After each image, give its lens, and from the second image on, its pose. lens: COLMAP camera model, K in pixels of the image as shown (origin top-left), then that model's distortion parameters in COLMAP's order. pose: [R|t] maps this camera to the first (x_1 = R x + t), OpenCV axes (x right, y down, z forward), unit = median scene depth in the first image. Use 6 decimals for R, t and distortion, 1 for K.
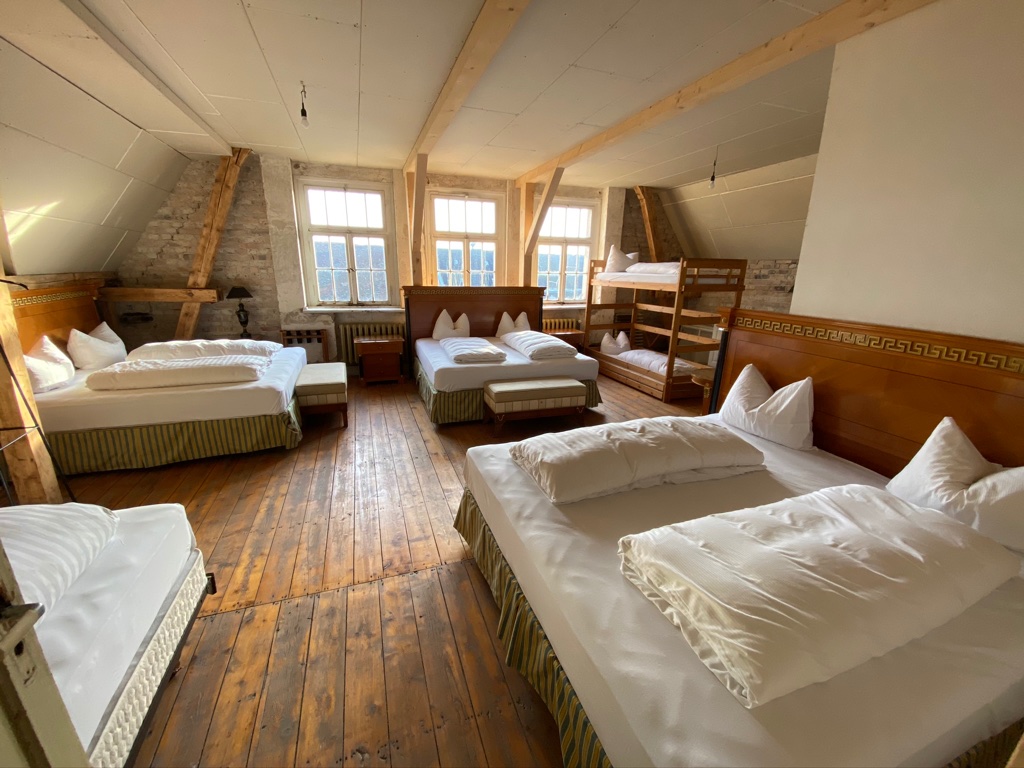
lens RADIAL K [[408.9, 0, 512.0], [0, 408.9, 384.0], [0, 0, 1]] dist [-0.001611, -0.019823]
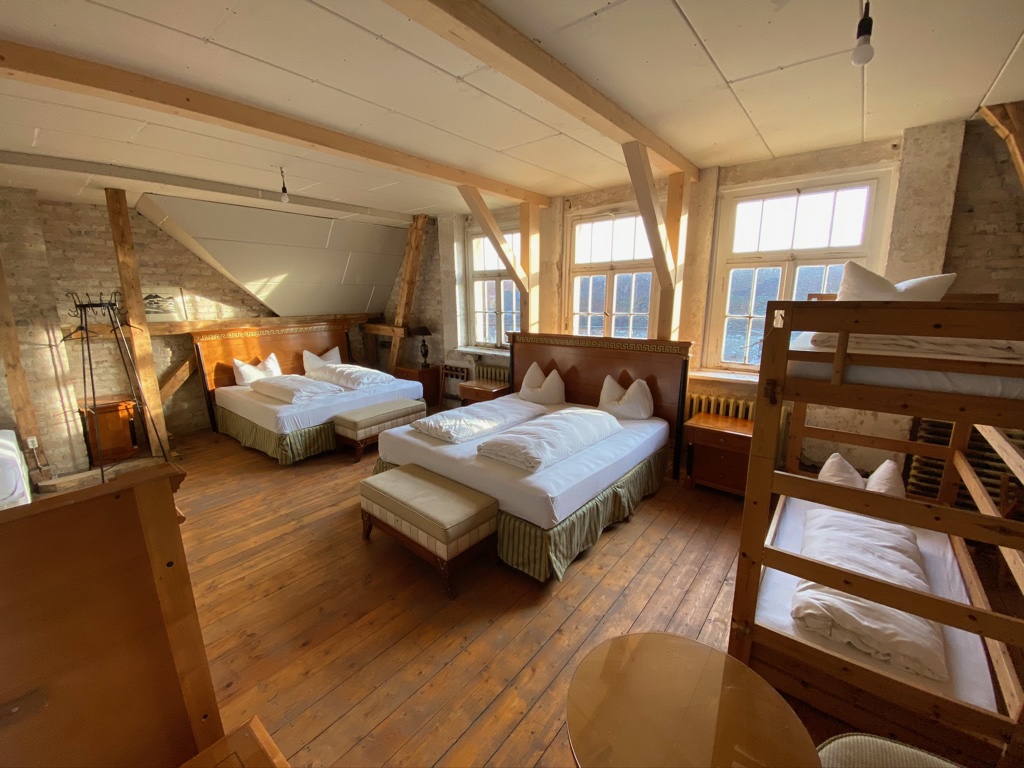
lens RADIAL K [[414.7, 0, 512.0], [0, 414.7, 384.0], [0, 0, 1]] dist [0.000843, -0.019026]
pose [[0.505870, 0.154333, -0.848691, 0.505234], [-0.208443, 0.976579, 0.053345, -0.175251], [0.837047, 0.149918, 0.526191, 0.539879]]
